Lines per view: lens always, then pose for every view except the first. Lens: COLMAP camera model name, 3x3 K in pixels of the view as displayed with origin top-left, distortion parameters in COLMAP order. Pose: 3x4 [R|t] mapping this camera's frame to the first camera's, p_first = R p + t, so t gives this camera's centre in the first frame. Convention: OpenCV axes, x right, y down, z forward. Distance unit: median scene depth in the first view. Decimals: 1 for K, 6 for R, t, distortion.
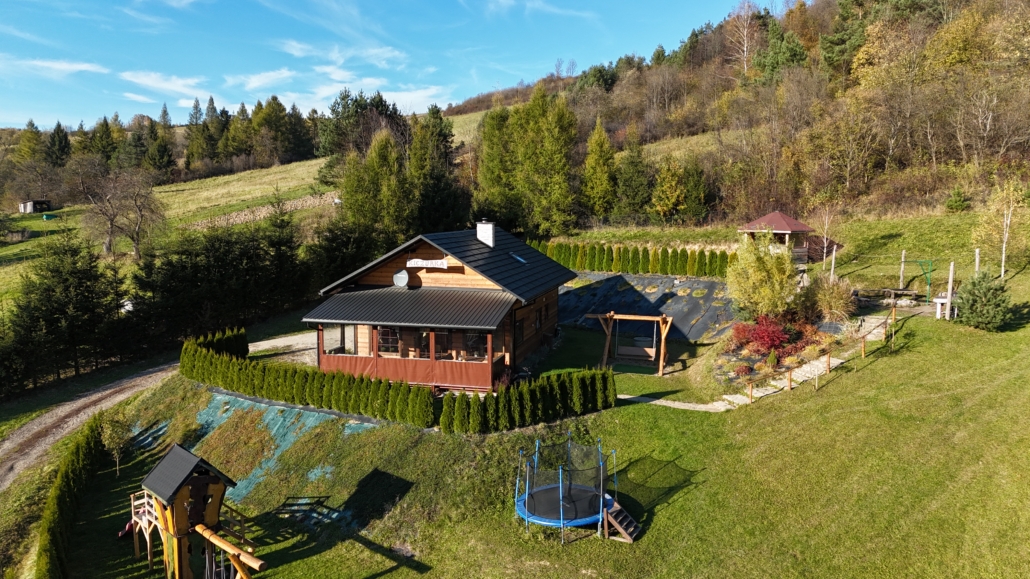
lens RADIAL K [[747.8, 0, 511.6], [0, 747.8, 288.8], [0, 0, 1]] dist [0.103164, -0.115916]
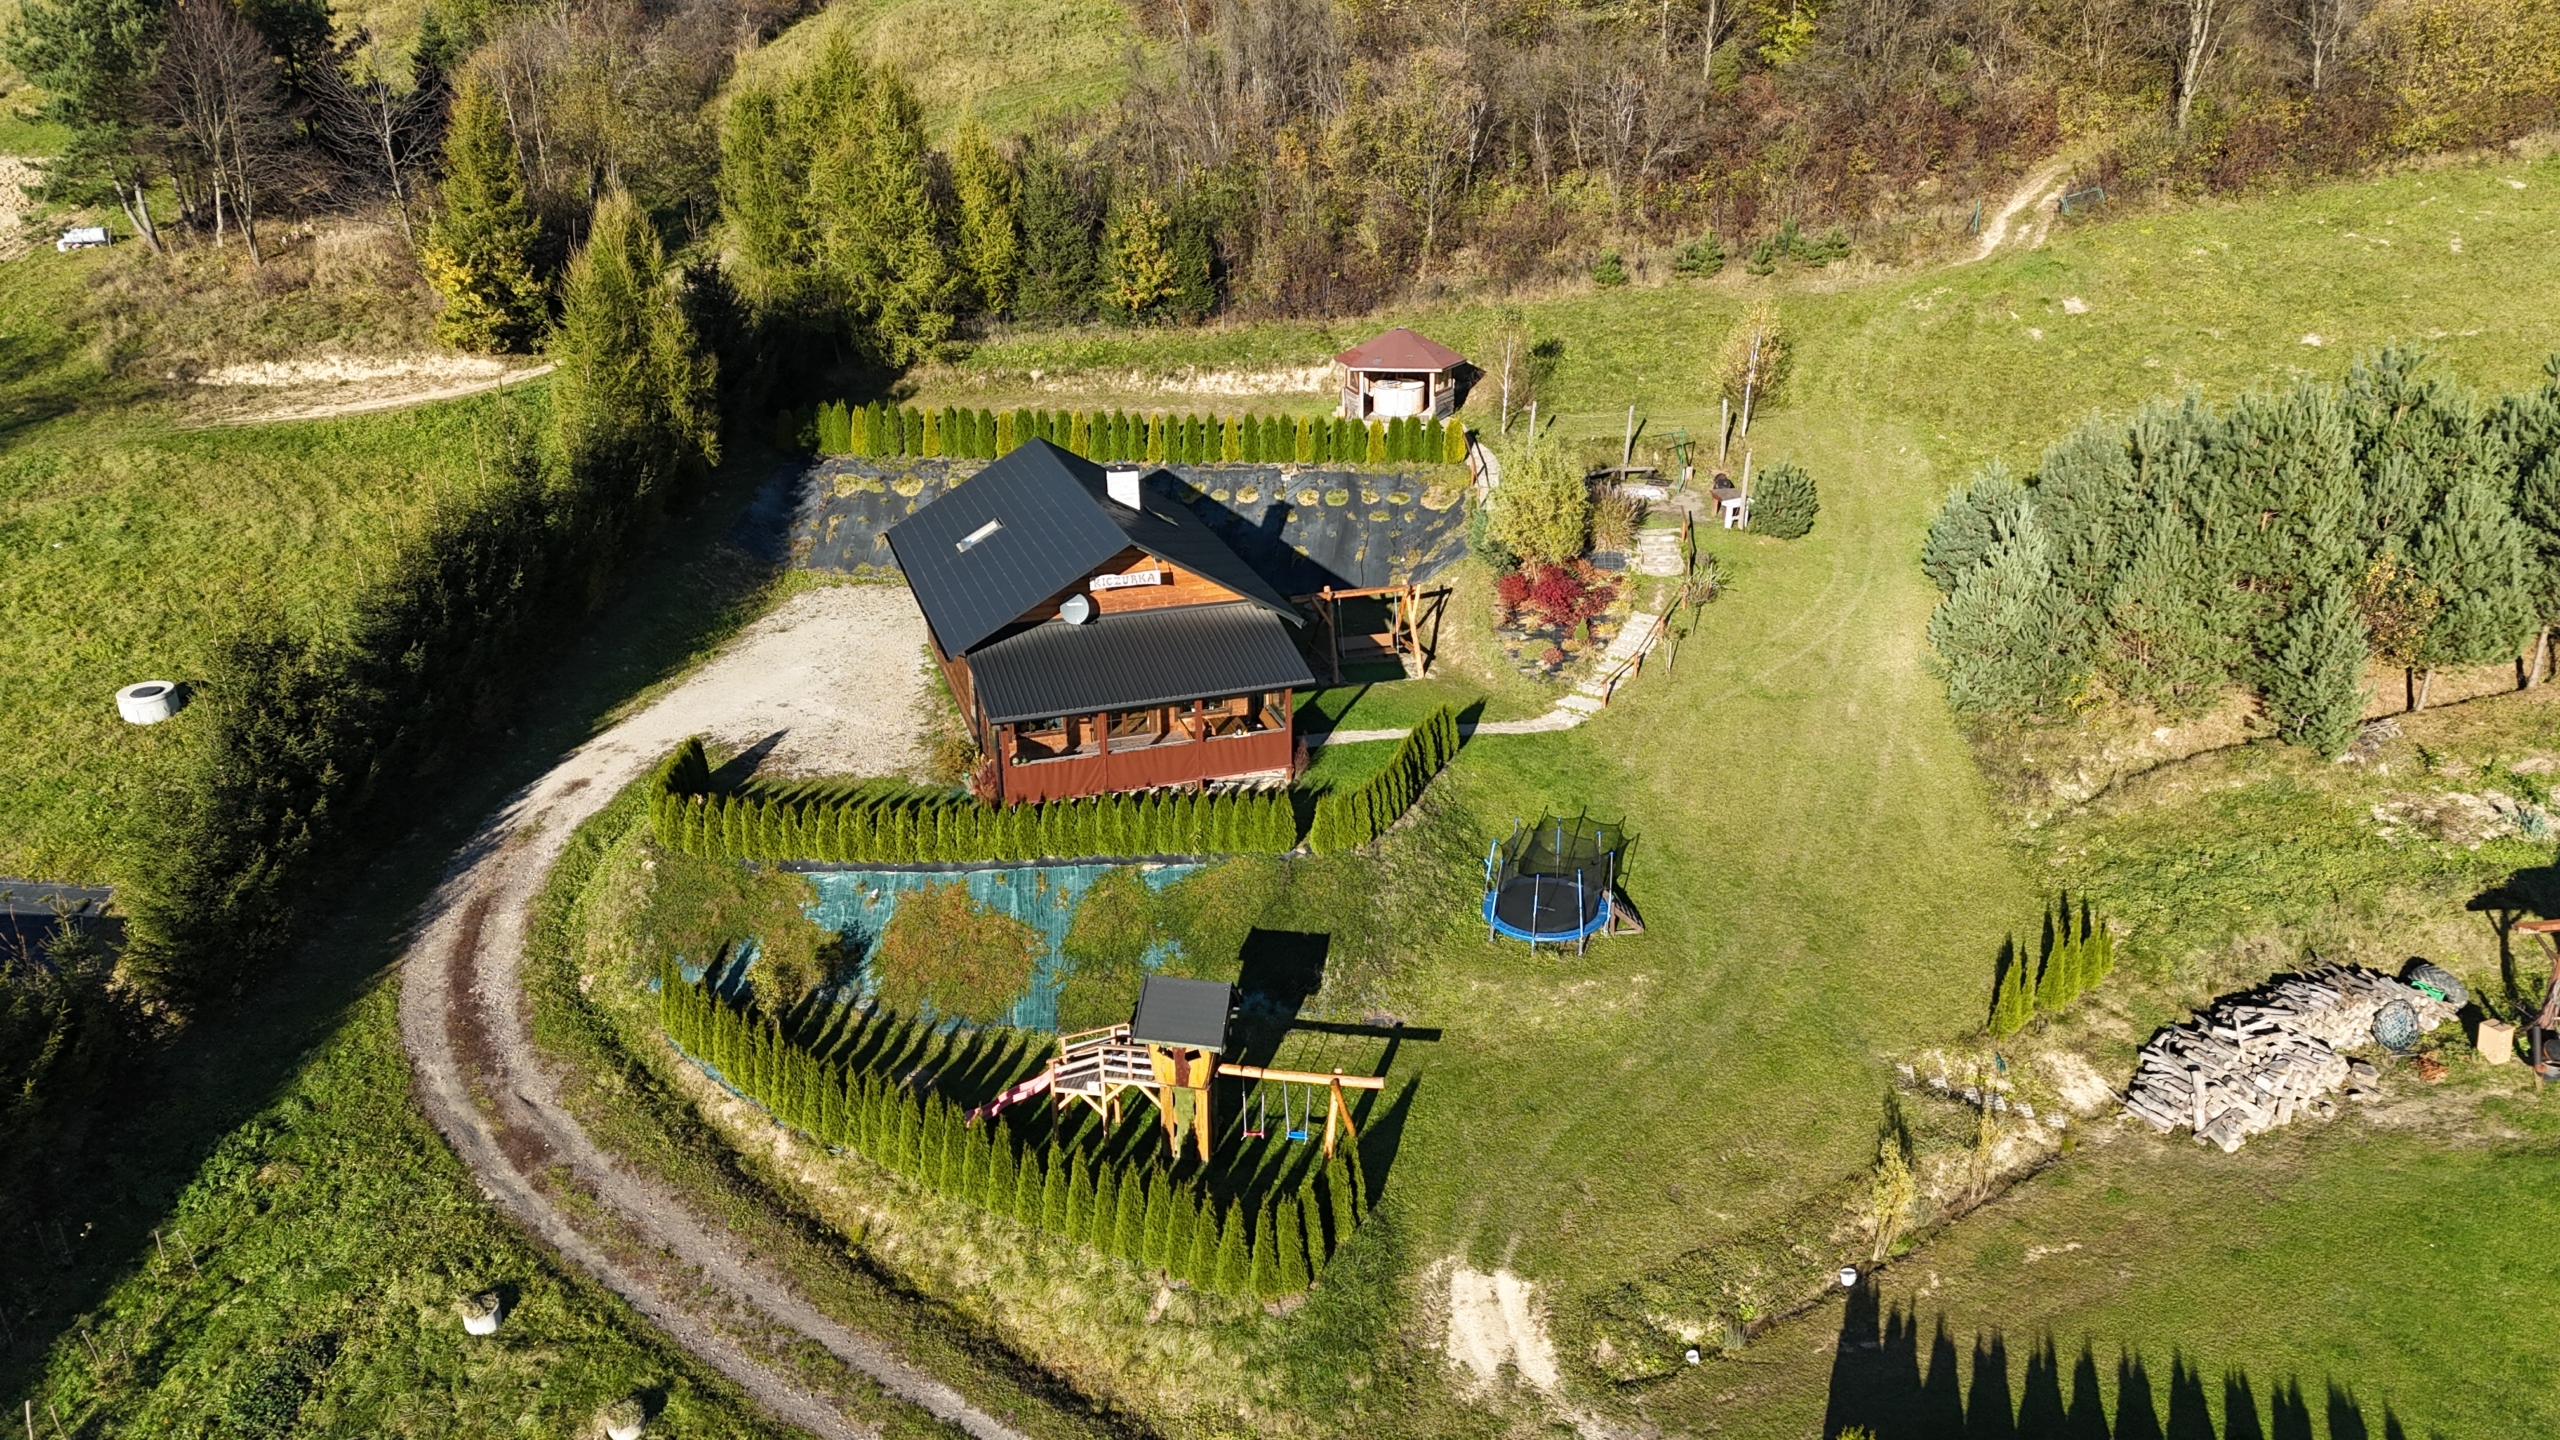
lens RADIAL K [[1858.7, 0, 1271.5], [0, 1858.7, 718.4], [0, 0, 1]] dist [0.103164, -0.115916]
pose [[0.834856, -0.211188, 0.508346, -0.561789], [0.069359, 0.956475, 0.283452, -0.241039], [-0.546082, -0.201384, 0.813166, -0.197336]]
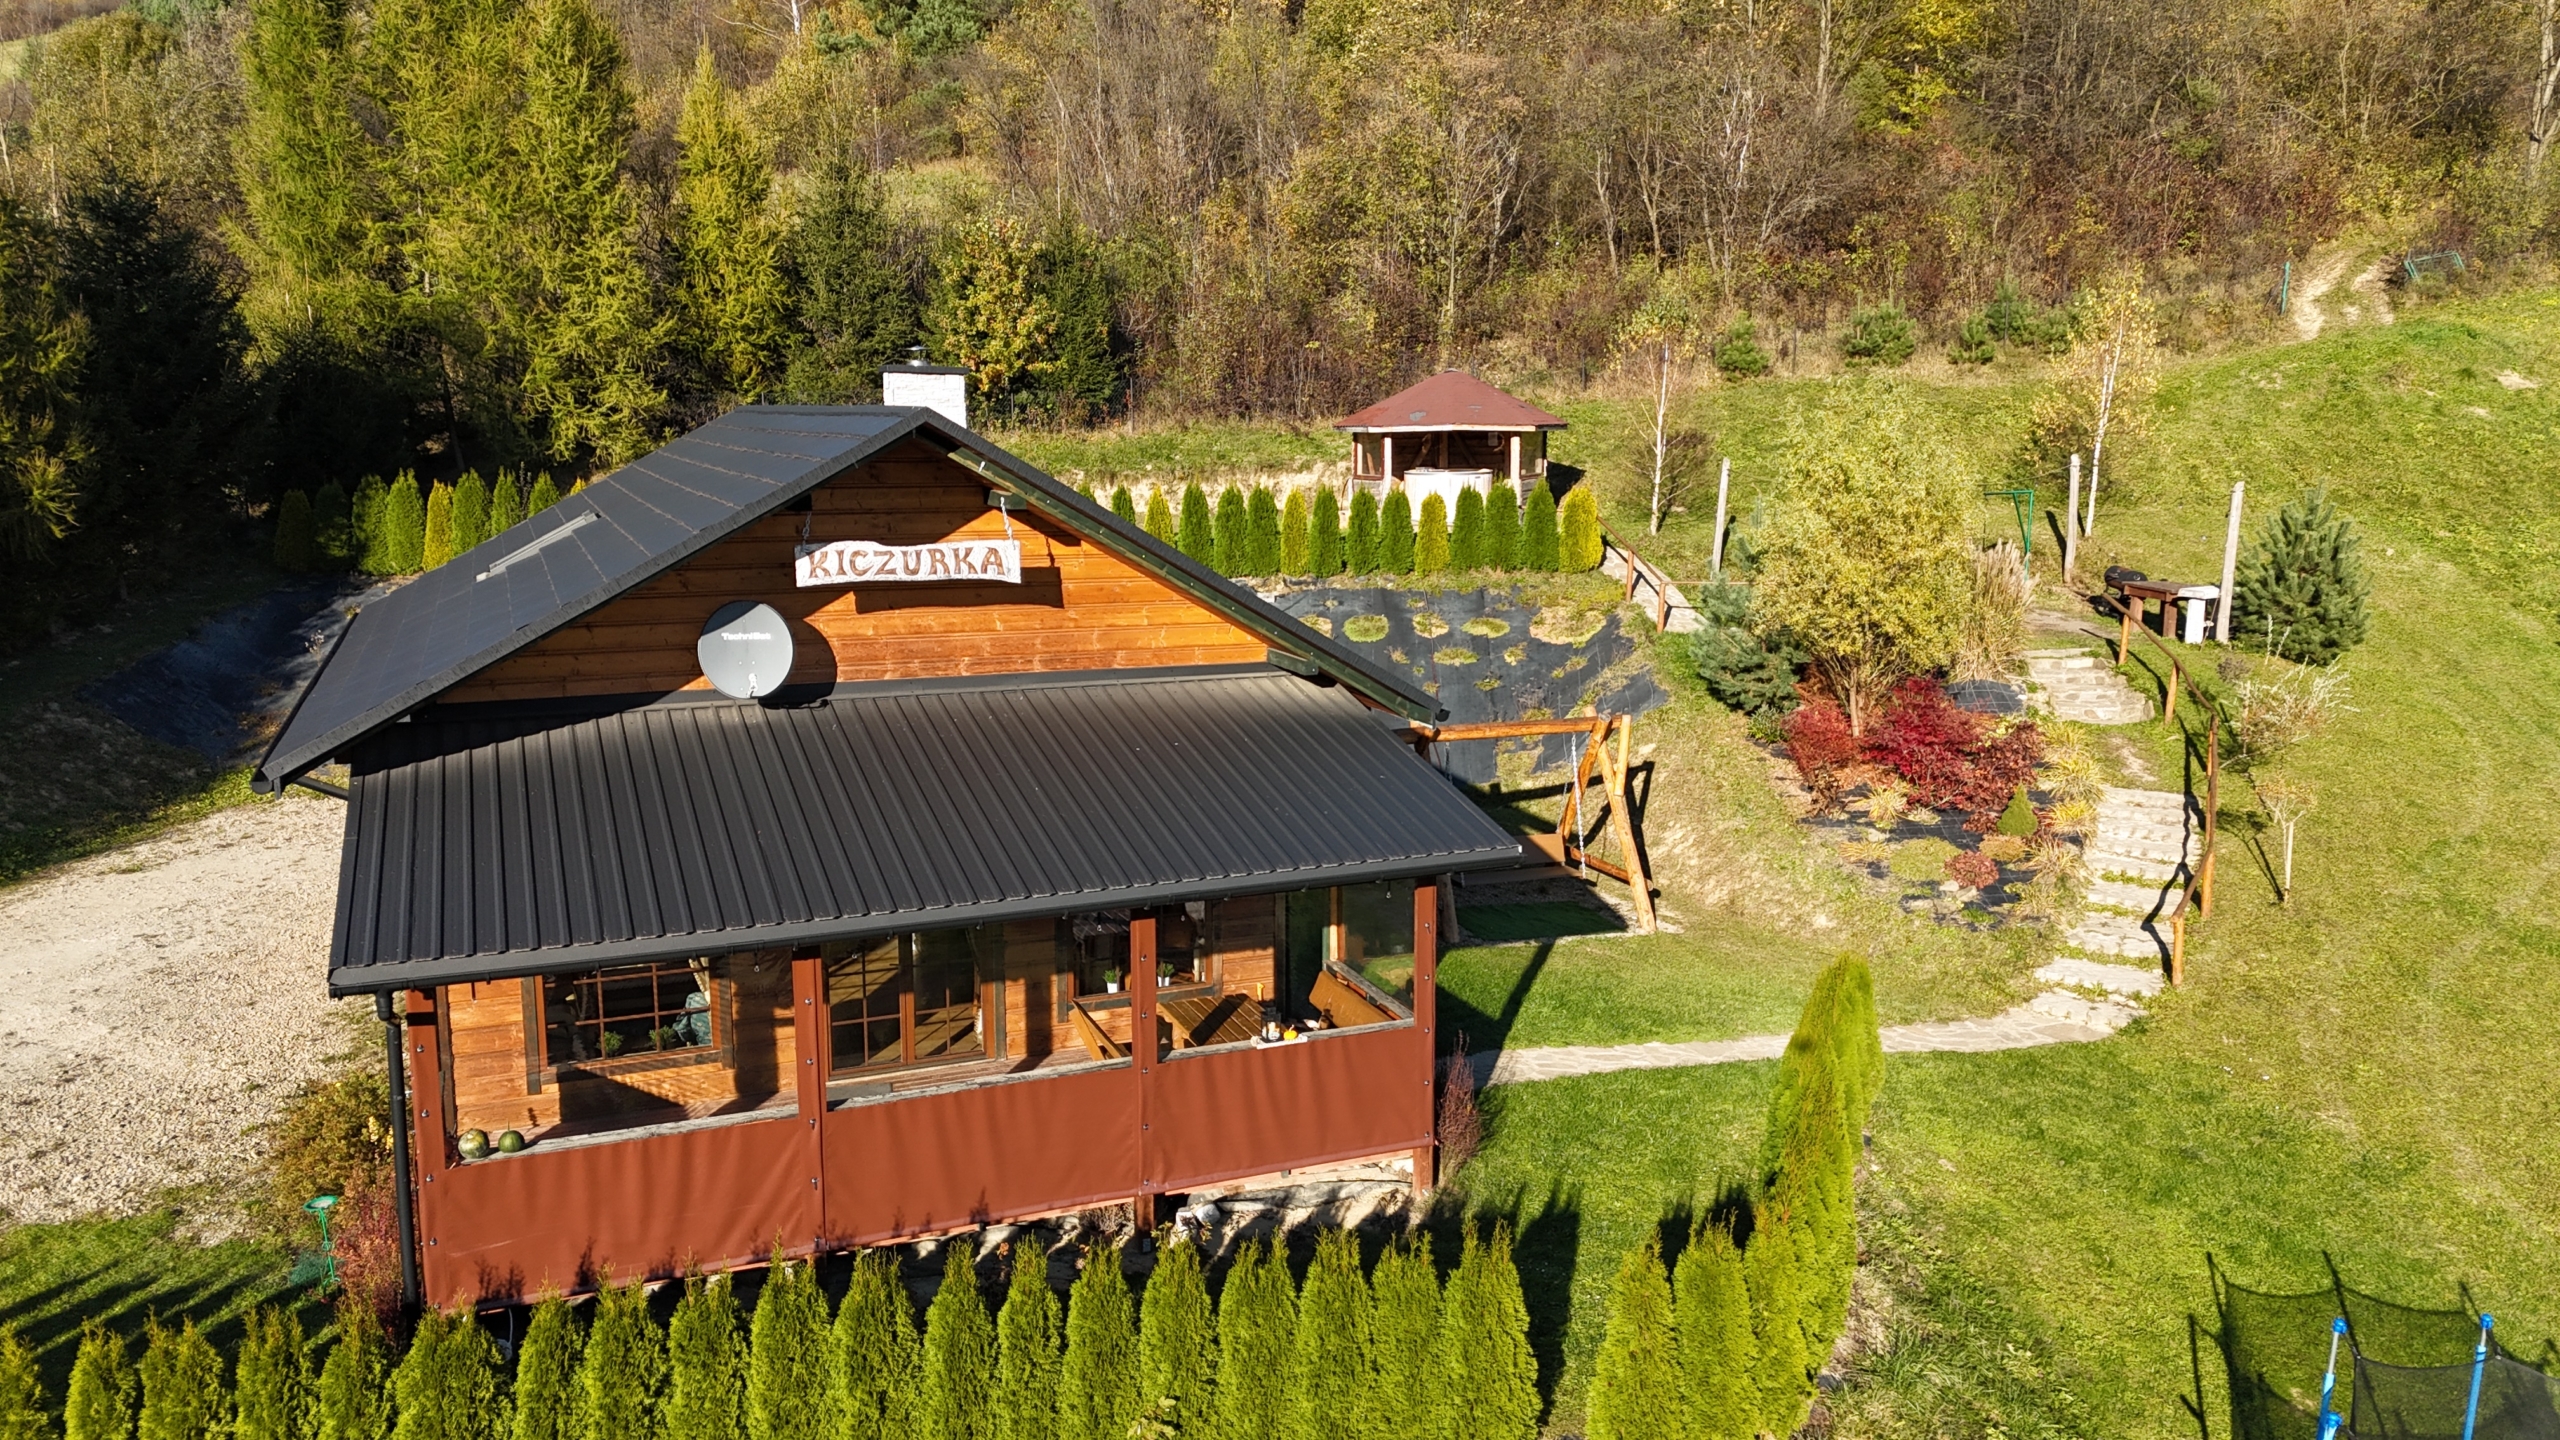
lens RADIAL K [[1858.7, 0, 1271.5], [0, 1858.7, 718.4], [0, 0, 1]] dist [0.103164, -0.115916]
pose [[0.792693, -0.100419, 0.601293, -0.236402], [0.069784, 0.994803, 0.074140, -0.016492], [-0.605613, -0.016810, 0.795582, 0.404800]]
